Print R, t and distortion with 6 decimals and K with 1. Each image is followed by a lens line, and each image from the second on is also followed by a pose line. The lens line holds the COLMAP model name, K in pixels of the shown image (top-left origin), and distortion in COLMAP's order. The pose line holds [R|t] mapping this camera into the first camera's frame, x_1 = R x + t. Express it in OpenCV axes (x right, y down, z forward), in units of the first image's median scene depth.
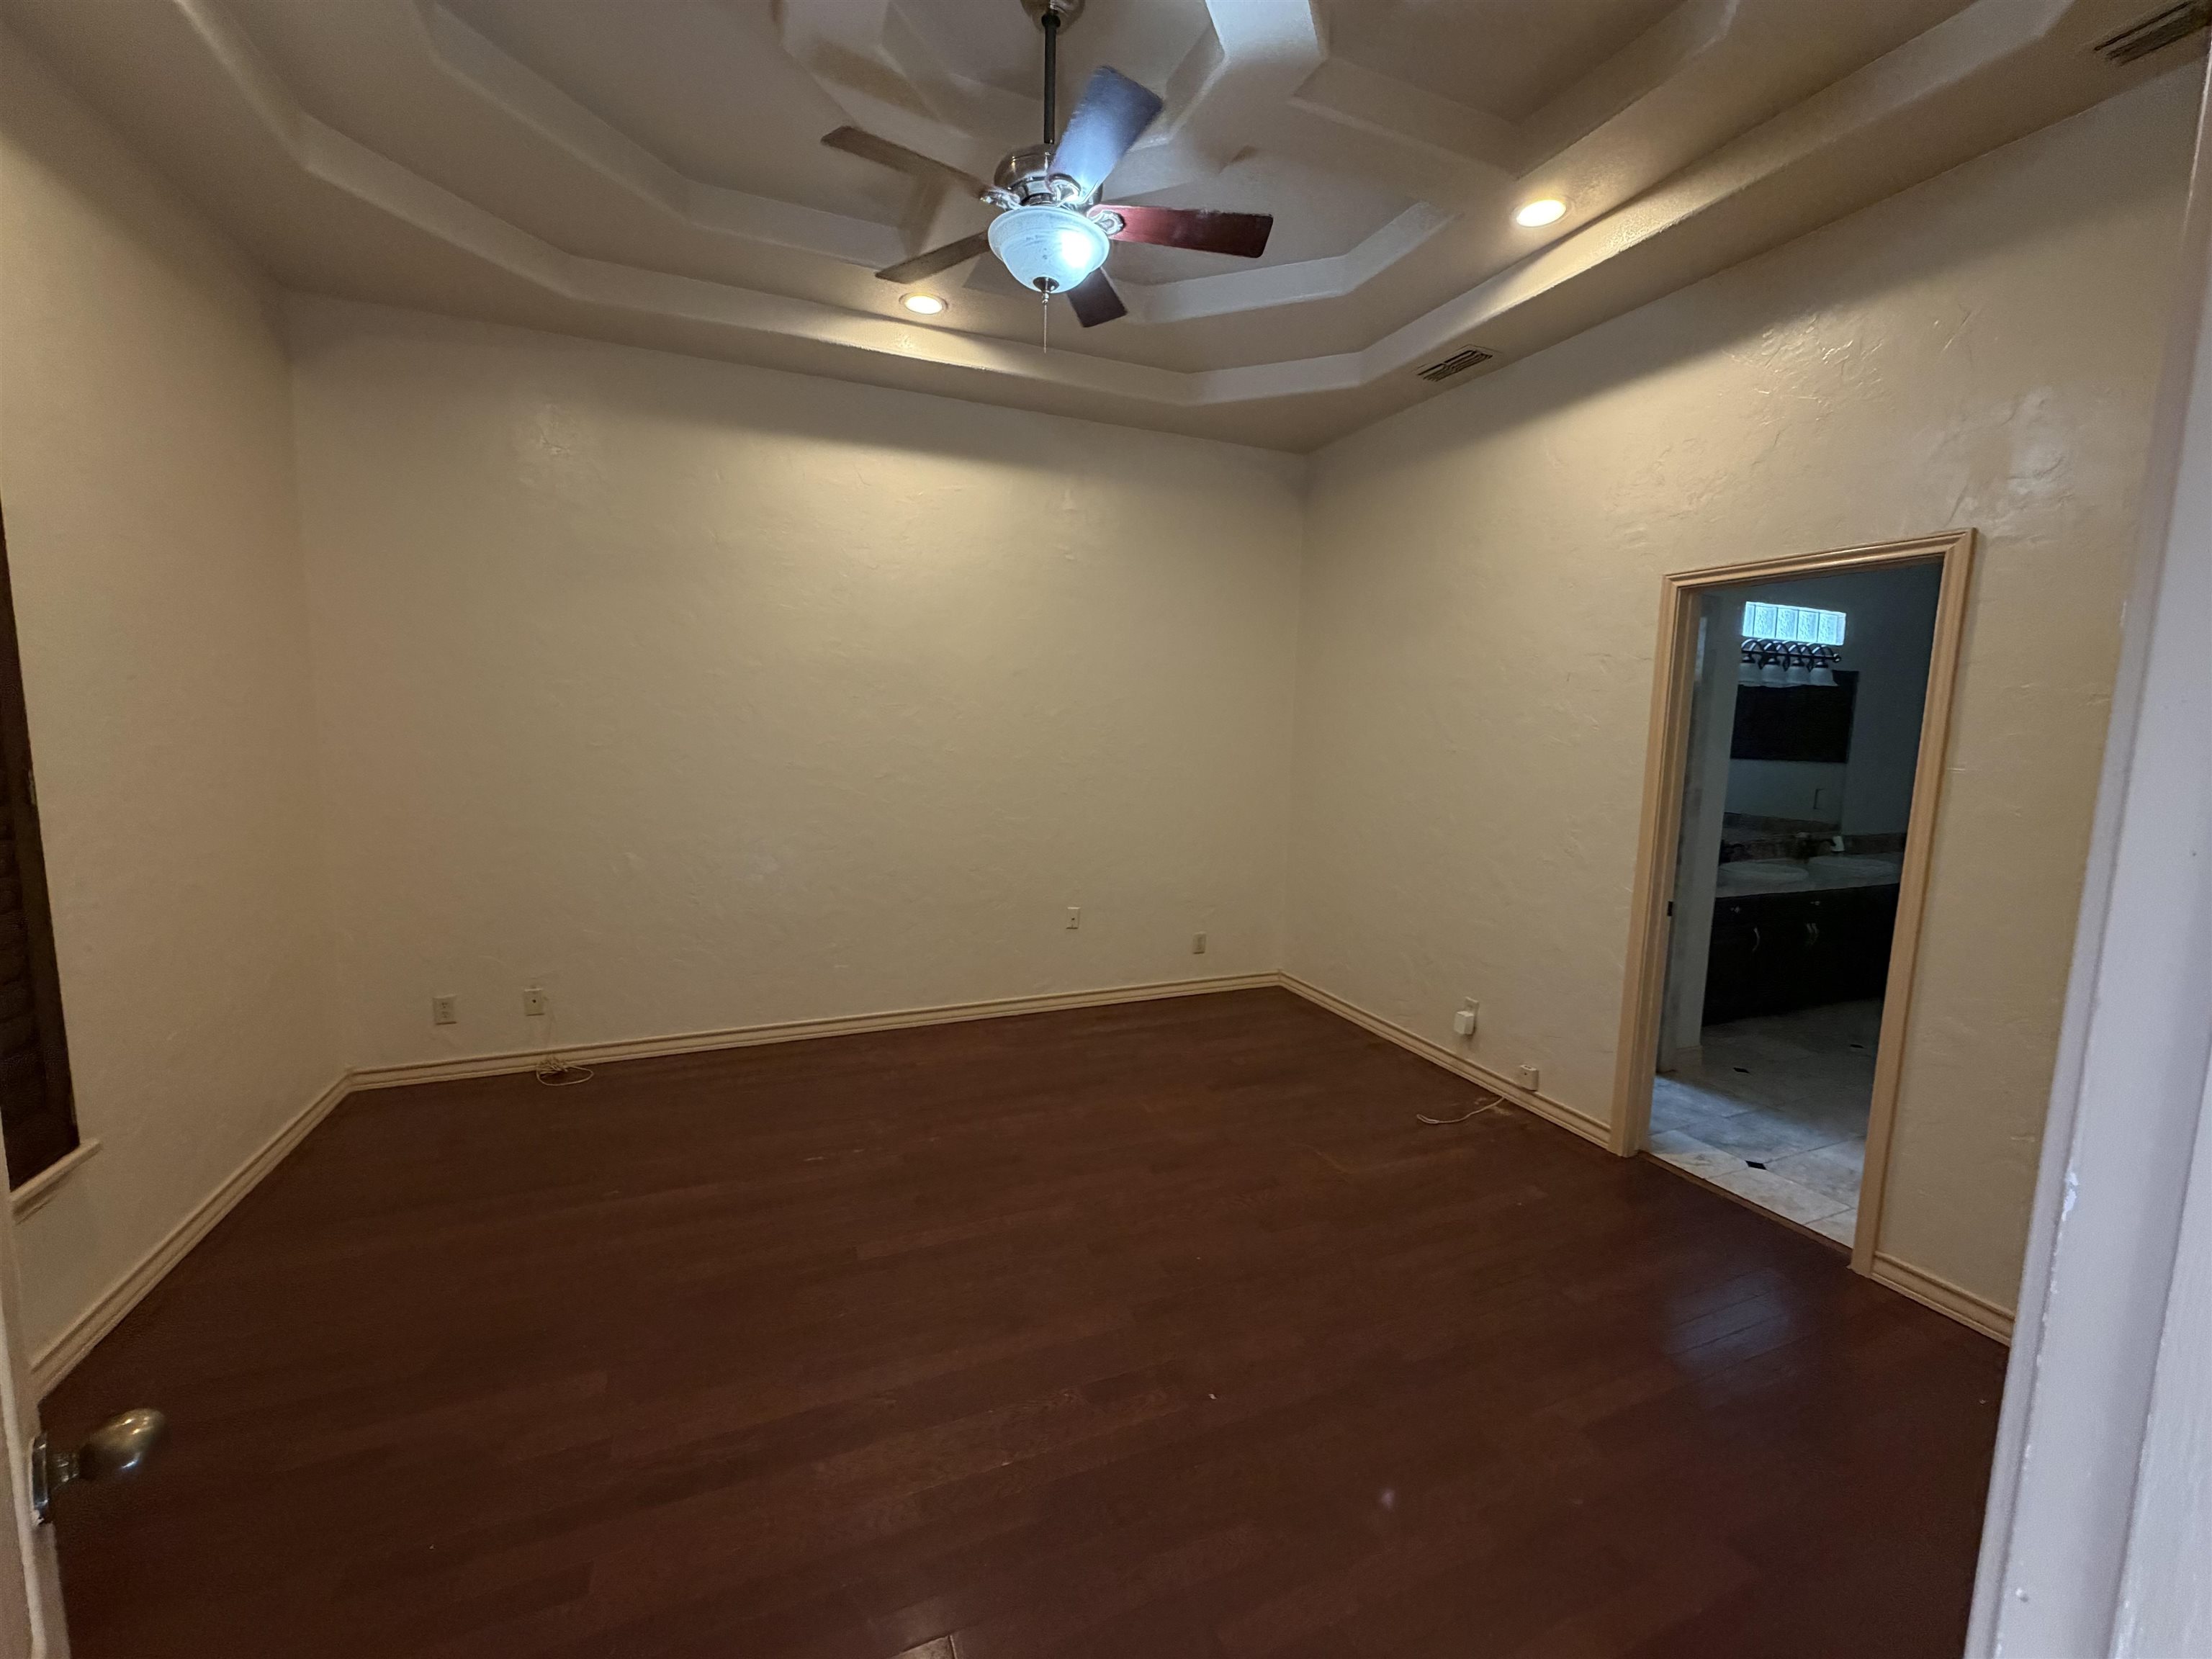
lens RADIAL K [[891.2, 0, 1098.2], [0, 891.2, 827.1], [0, 0, 1]] dist [0.009216, 0.000014]
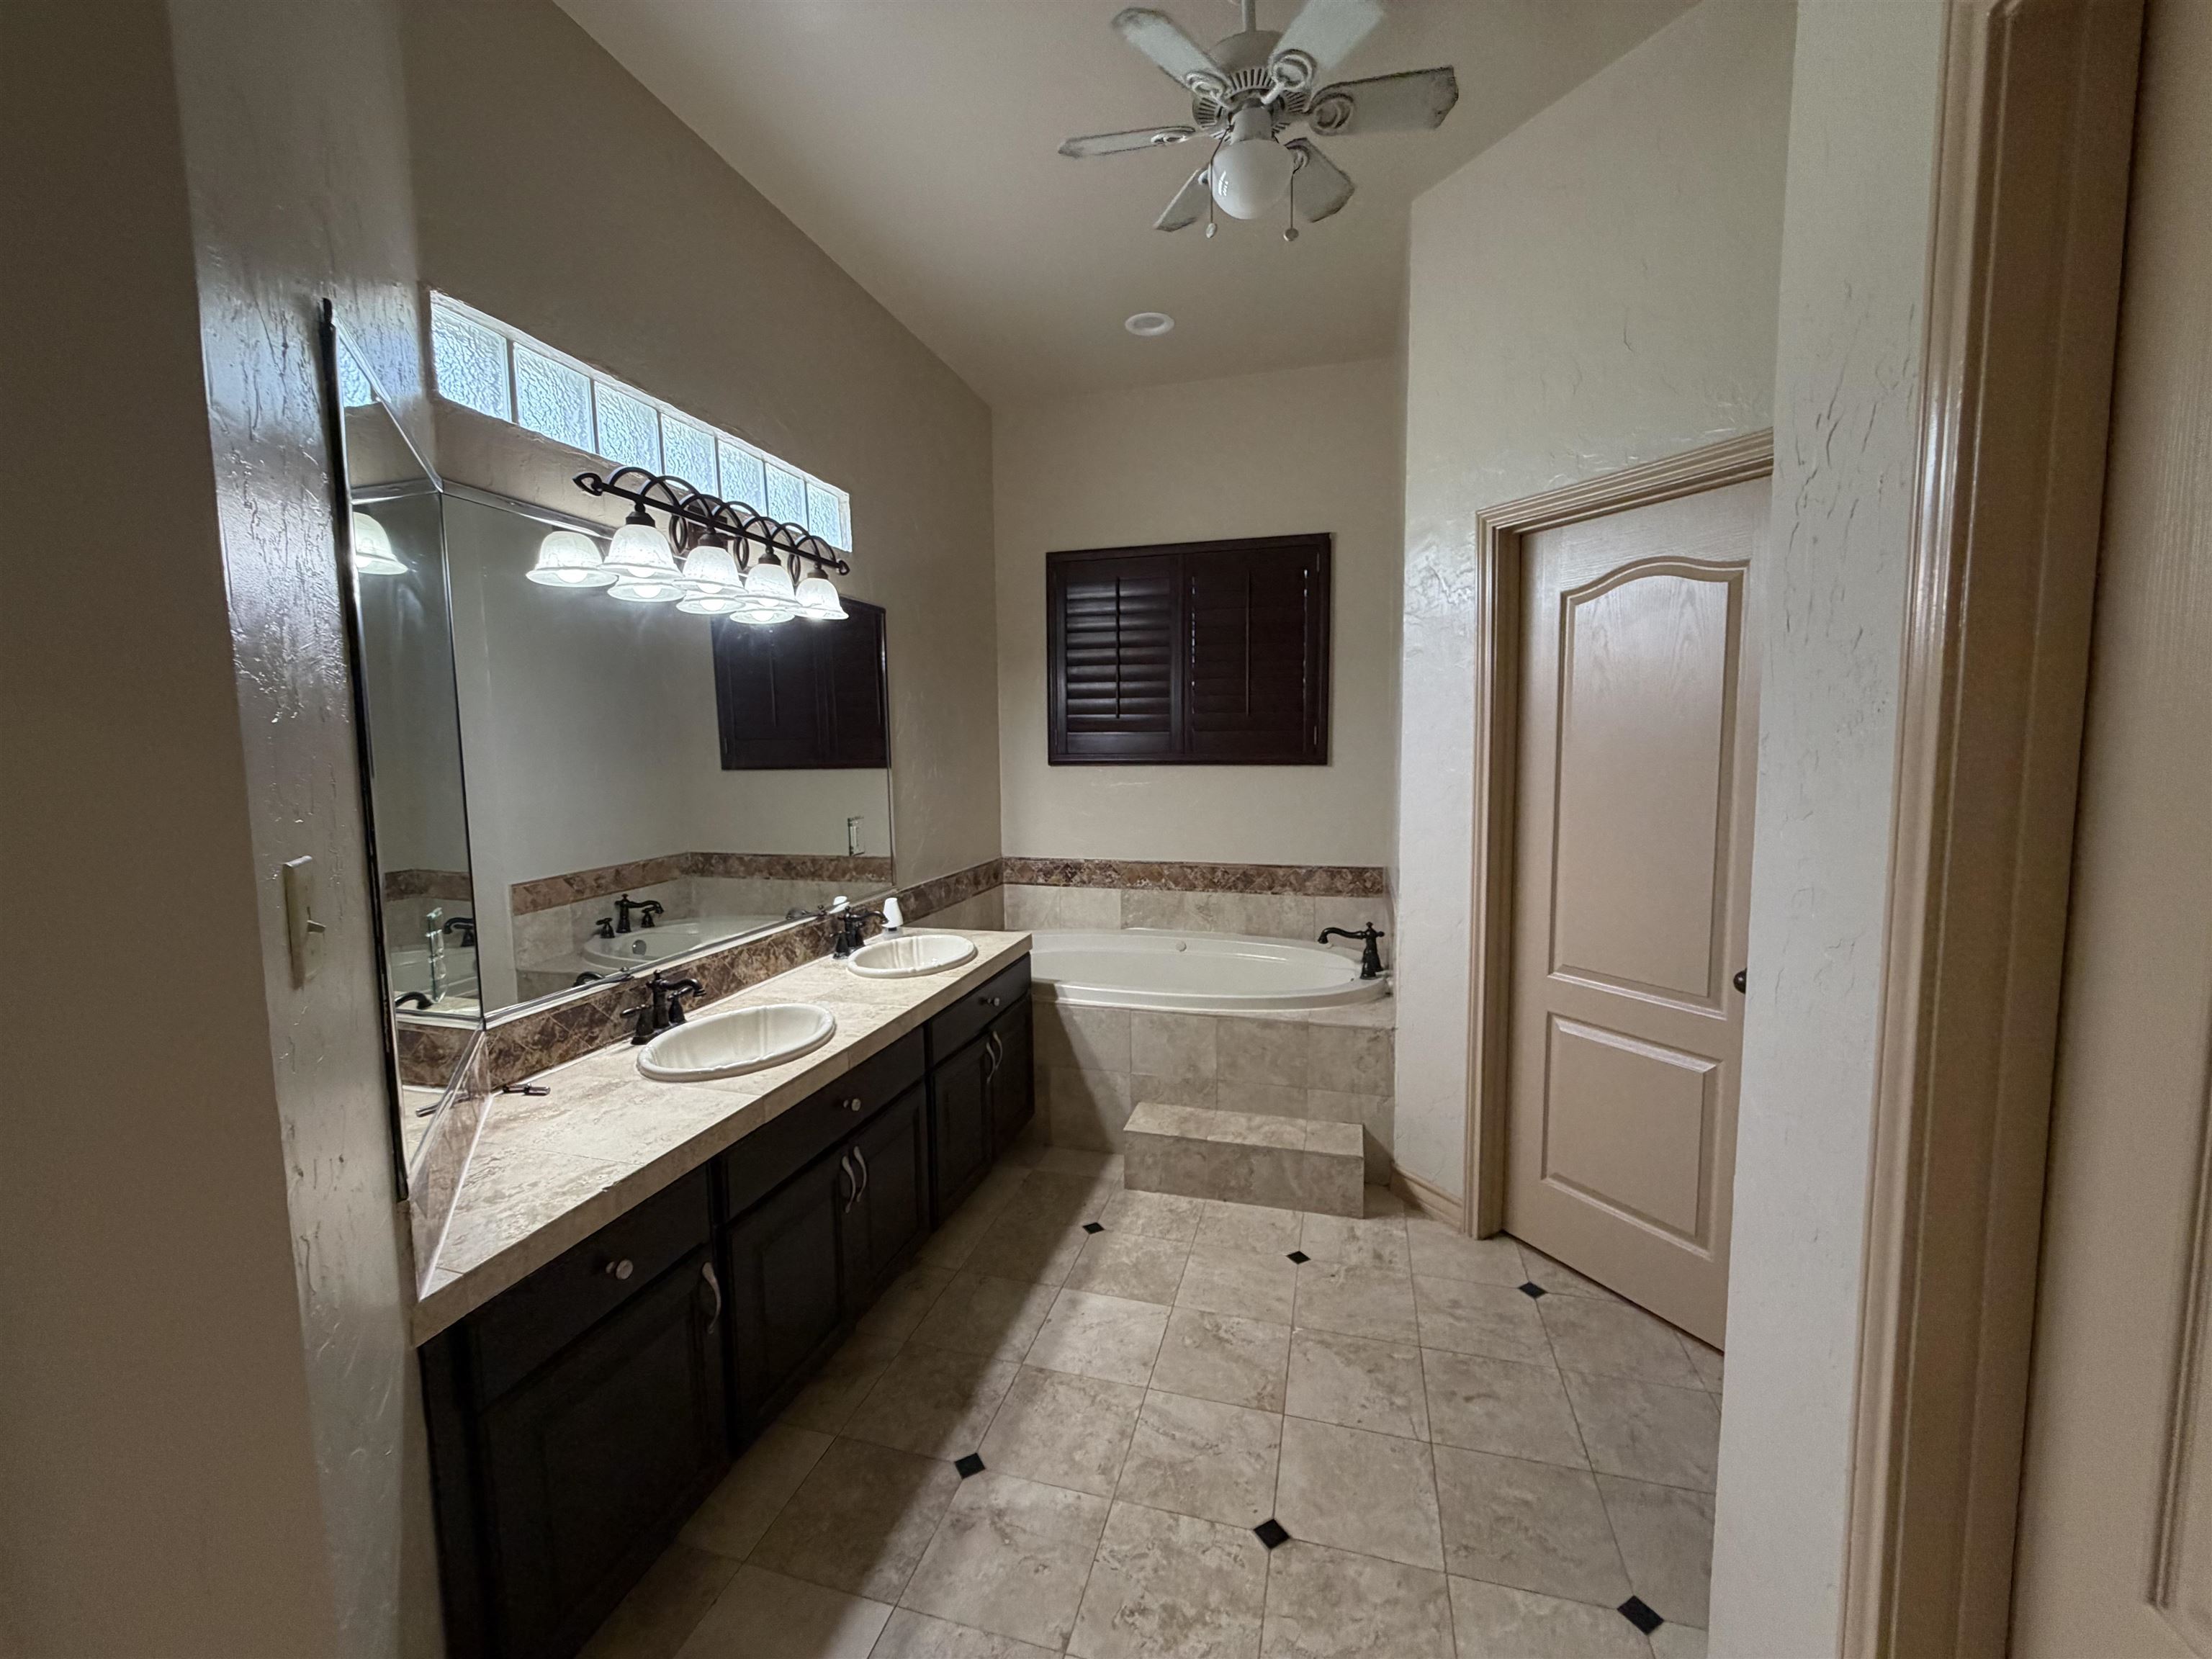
lens RADIAL K [[891.2, 0, 1106.2], [0, 891.2, 820.7], [0, 0, 1]] dist [0.009216, 0.000014]
pose [[0.614324, -0.107783, 0.781658, 0.483181], [0.114875, 0.992289, 0.046544, -0.048691], [-0.780647, 0.061200, 0.621968, 0.552396]]
